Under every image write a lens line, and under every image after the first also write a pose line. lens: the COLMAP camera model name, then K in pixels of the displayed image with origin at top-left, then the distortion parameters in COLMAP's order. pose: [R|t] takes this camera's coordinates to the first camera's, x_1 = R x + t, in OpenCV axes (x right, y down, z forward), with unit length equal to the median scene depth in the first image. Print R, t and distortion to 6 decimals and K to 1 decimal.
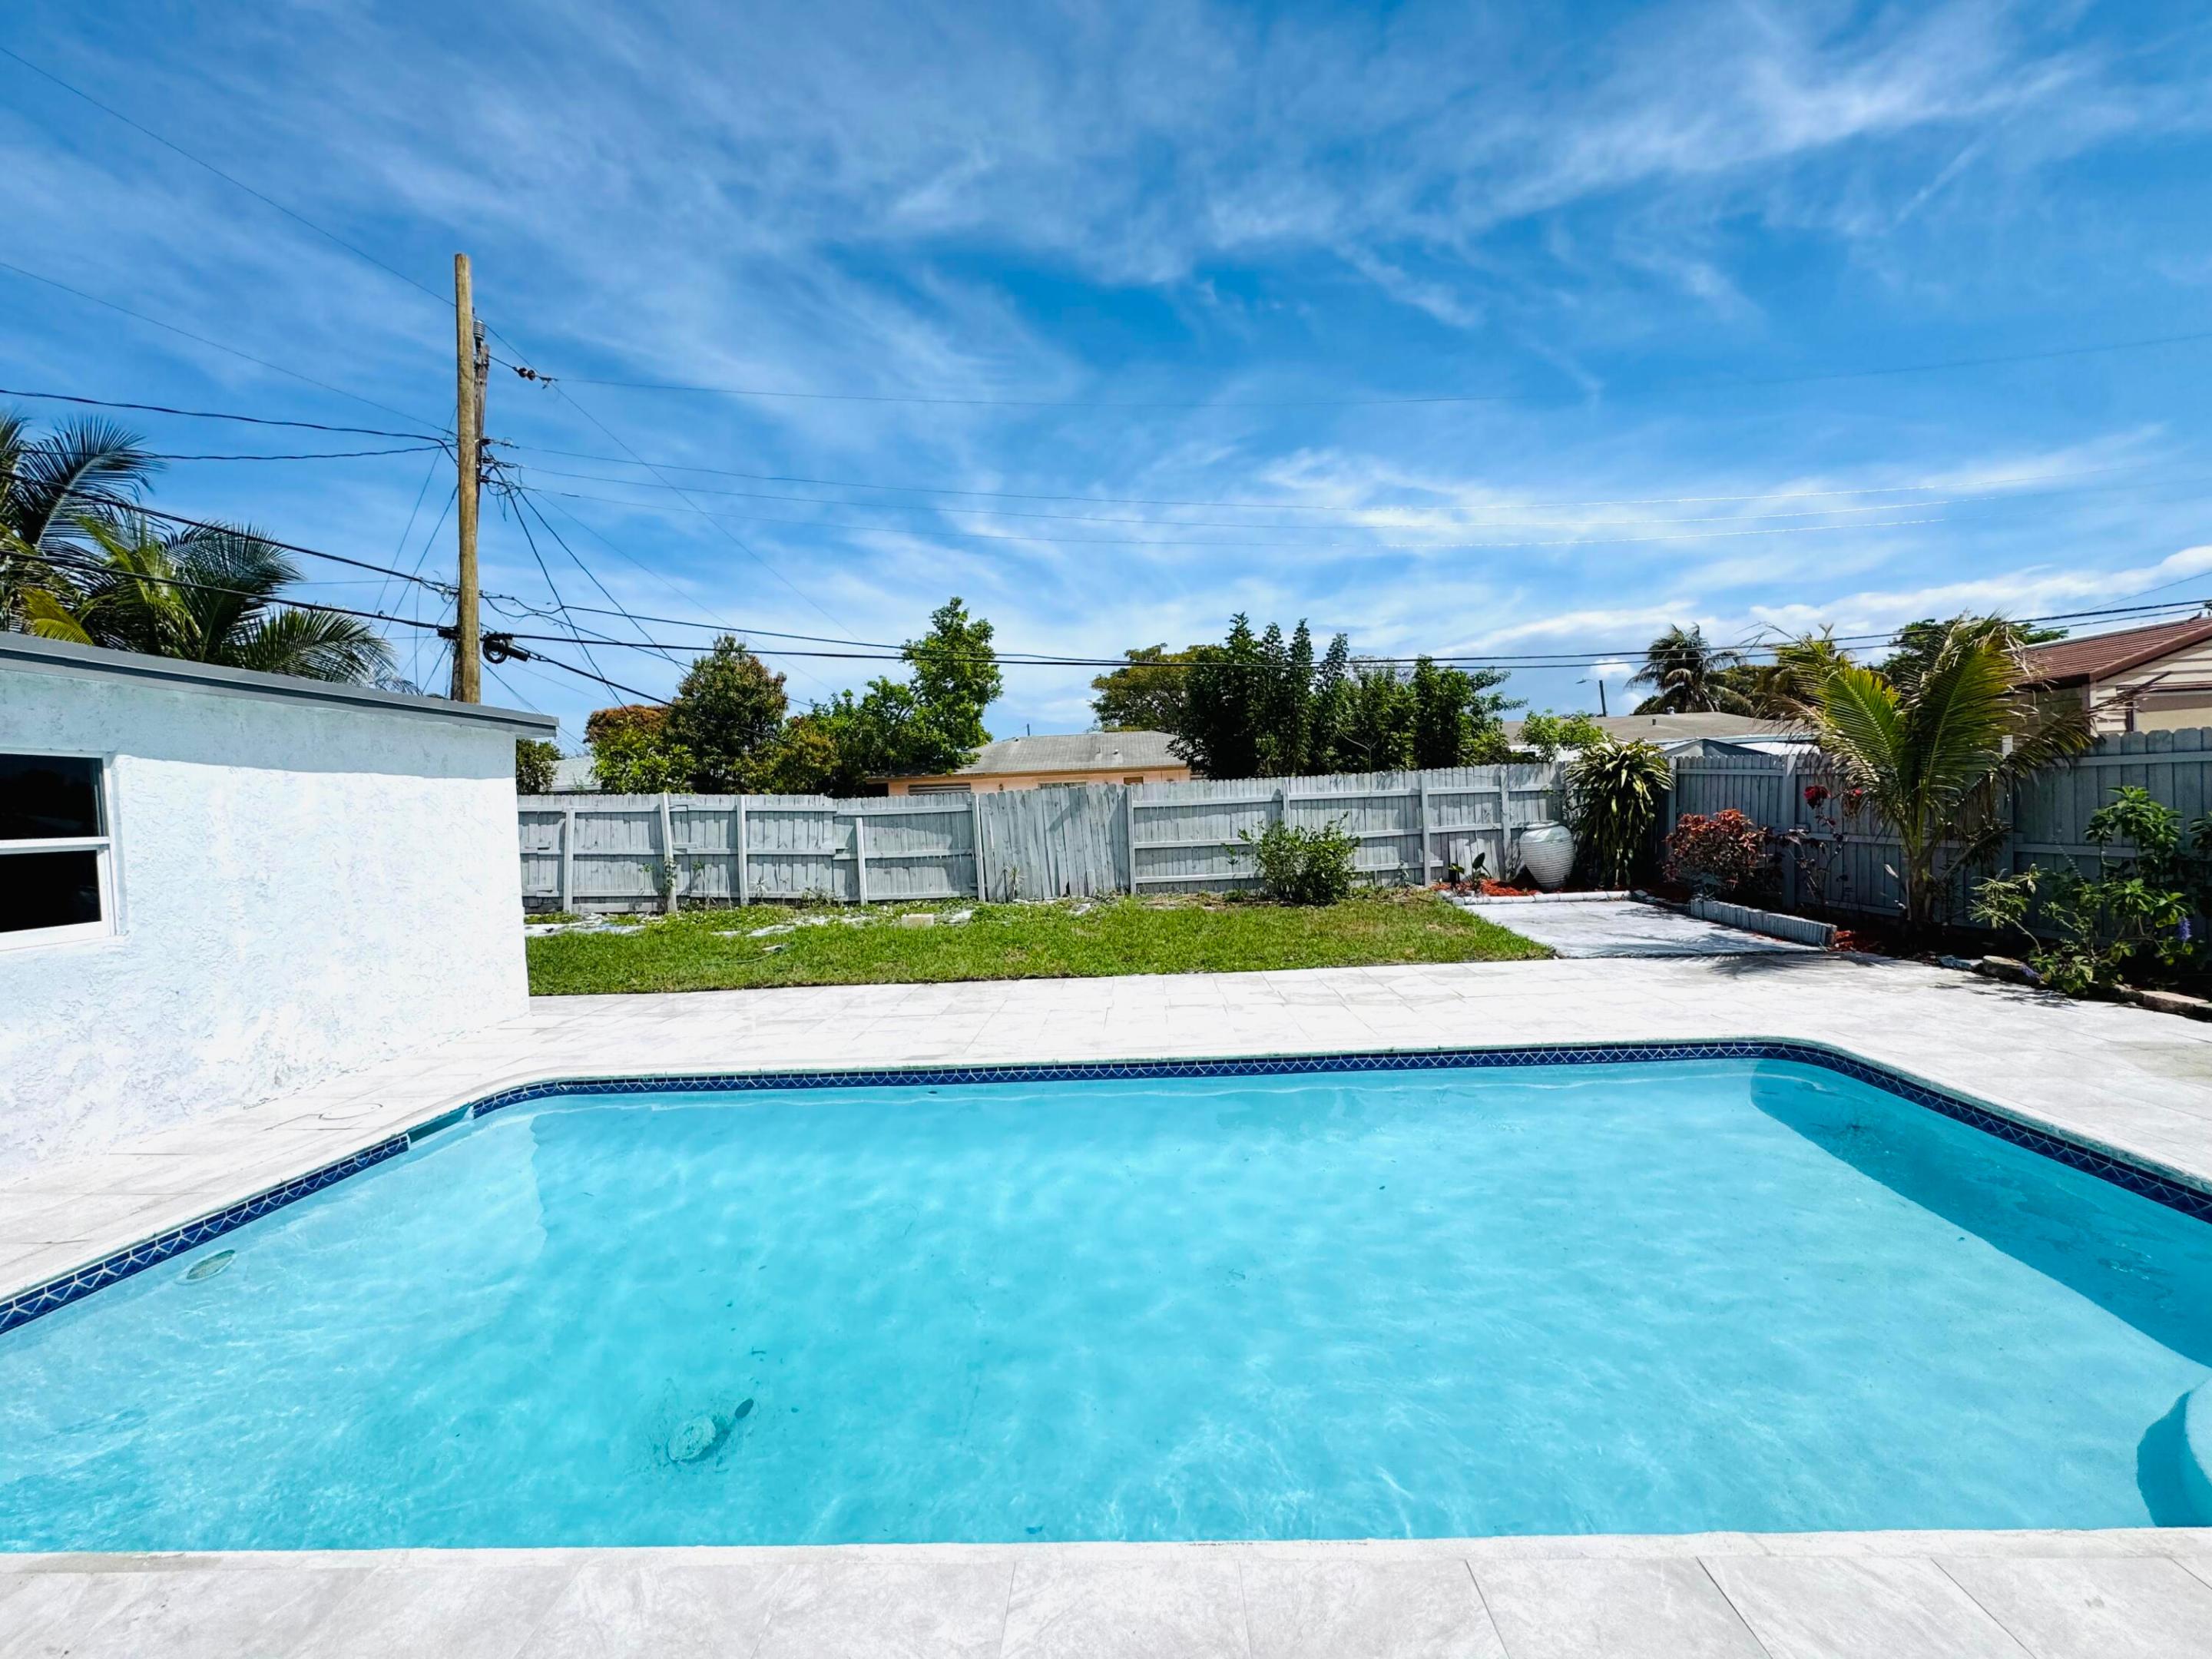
lens RADIAL K [[887.8, 0, 1102.3], [0, 887.8, 829.8], [0, 0, 1]] dist [-0.003758, 0.000613]
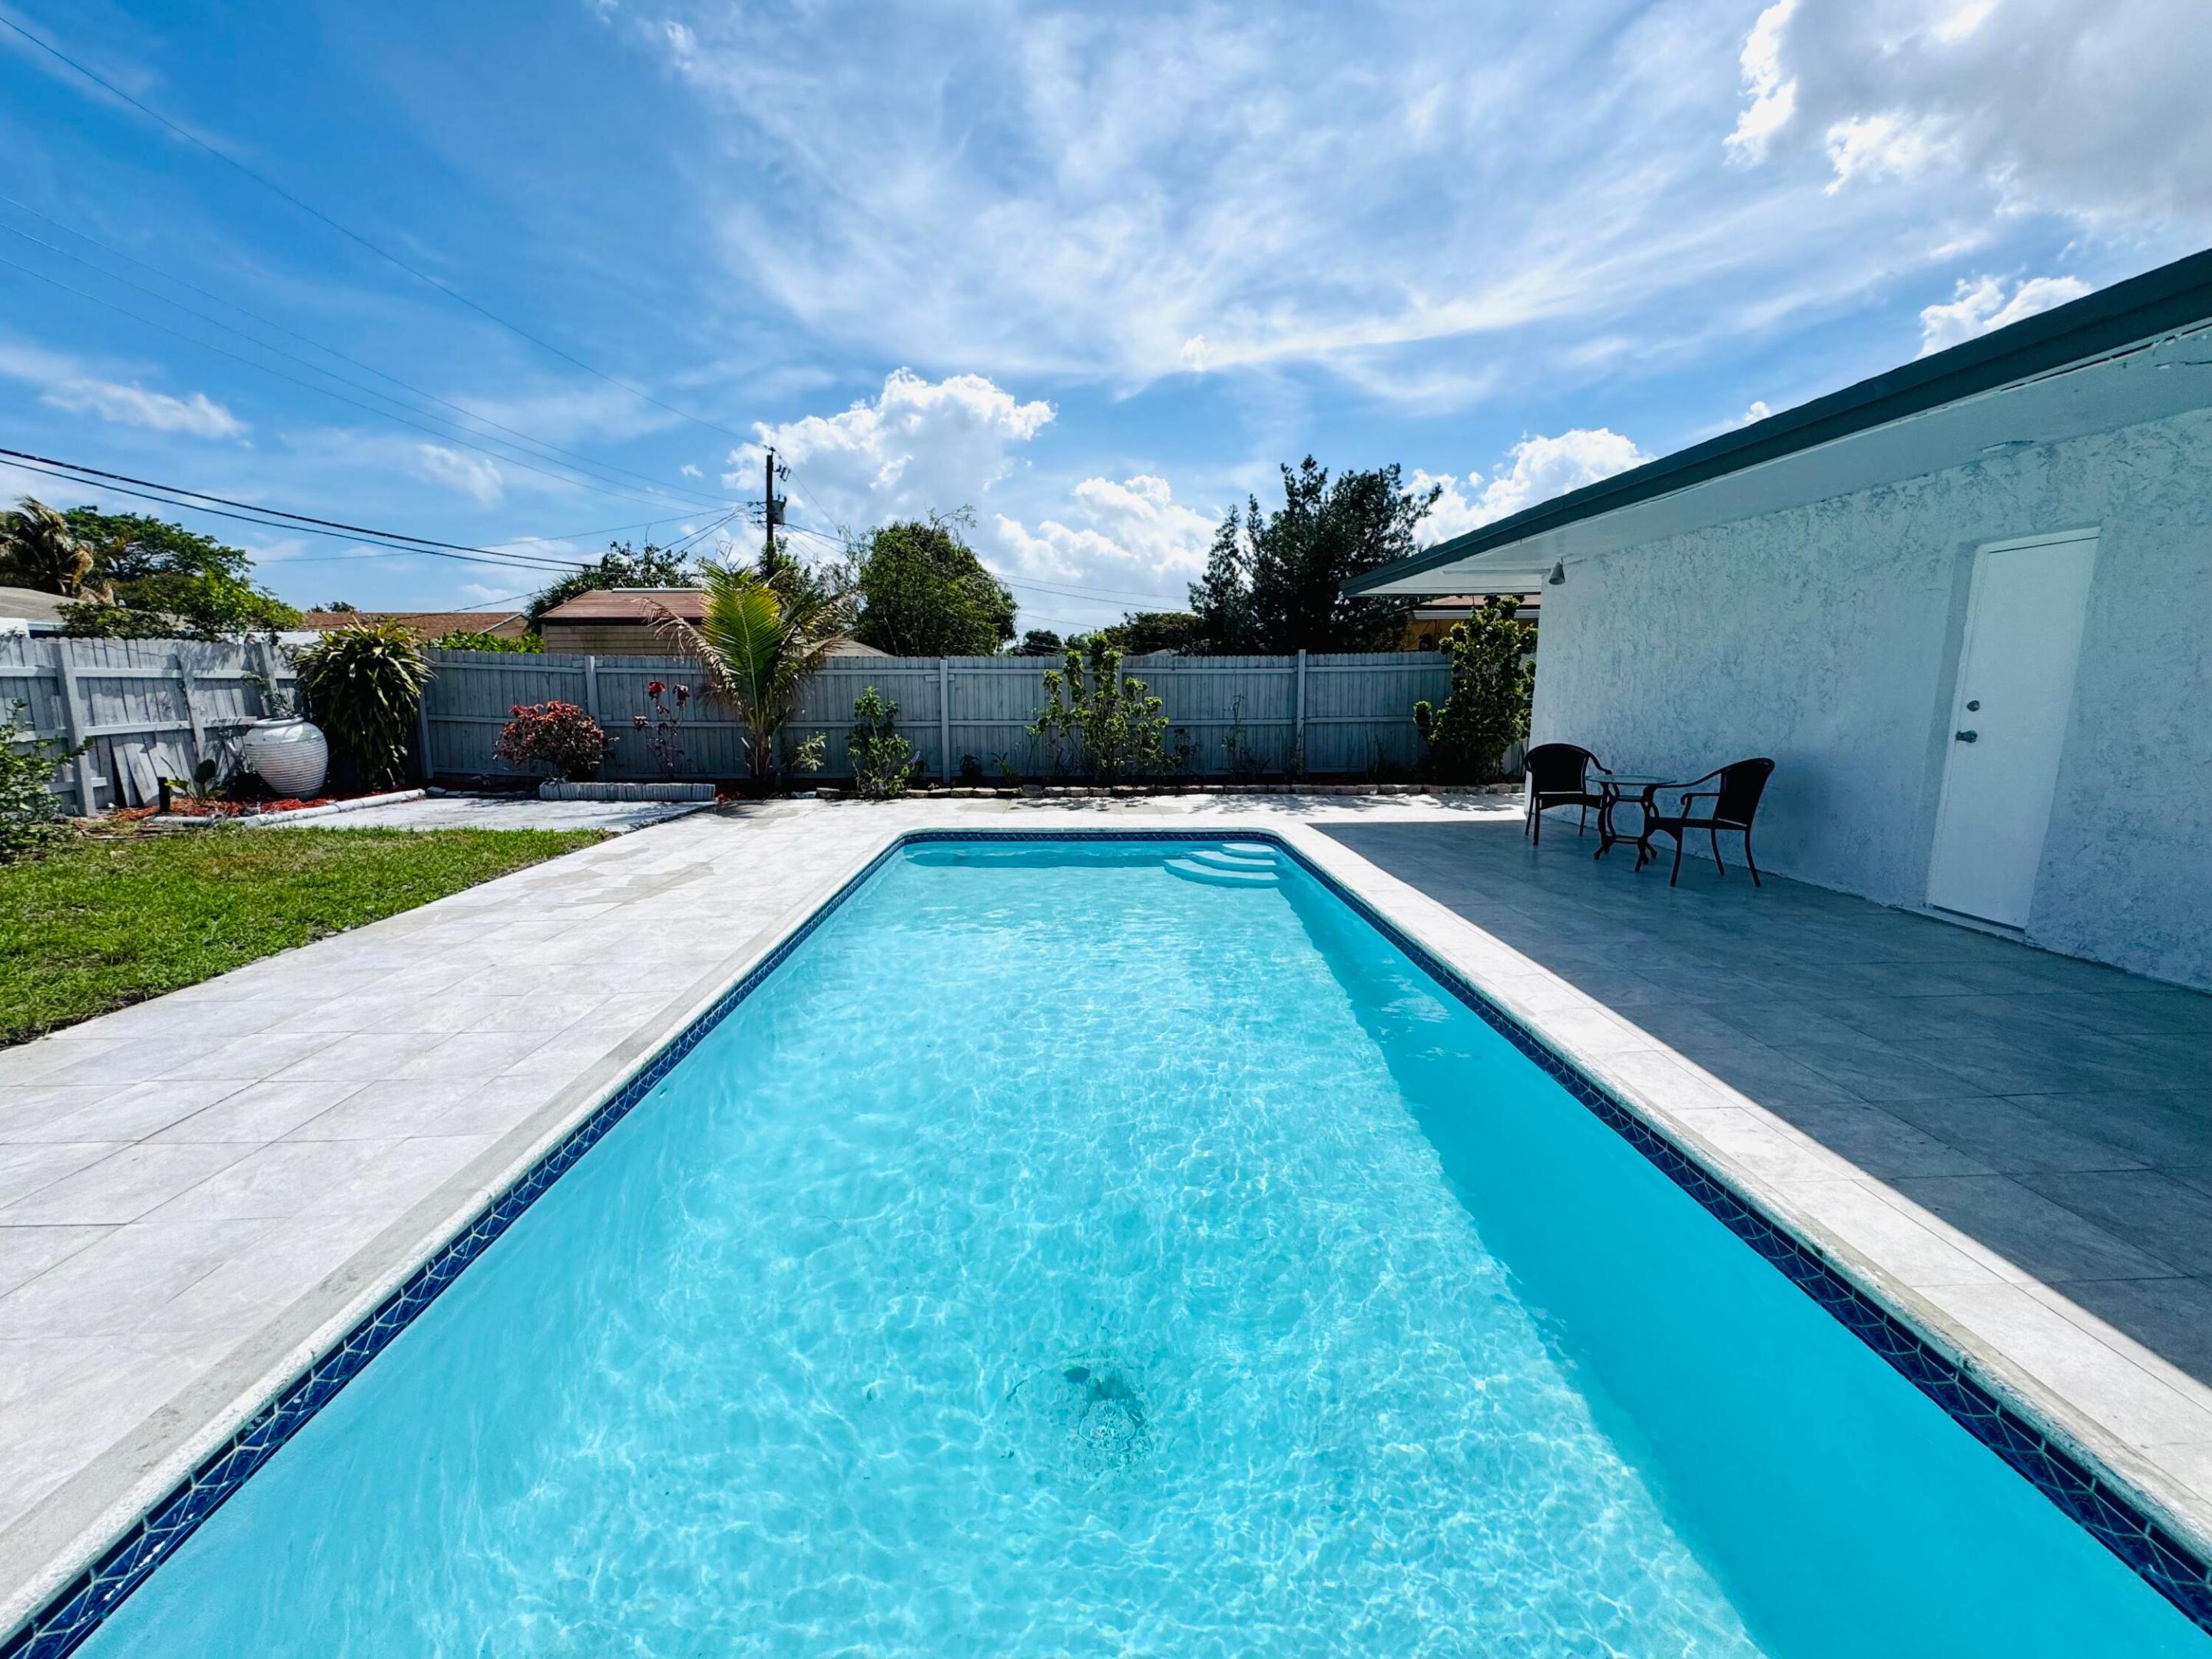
lens RADIAL K [[887.8, 0, 1099.5], [0, 887.8, 826.6], [0, 0, 1]] dist [-0.003758, 0.000613]
pose [[-0.090860, -0.119450, 0.988674, -0.355746], [0.032015, 0.991917, 0.122784, 0.013669], [-0.995349, 0.042809, -0.086301, 0.313042]]
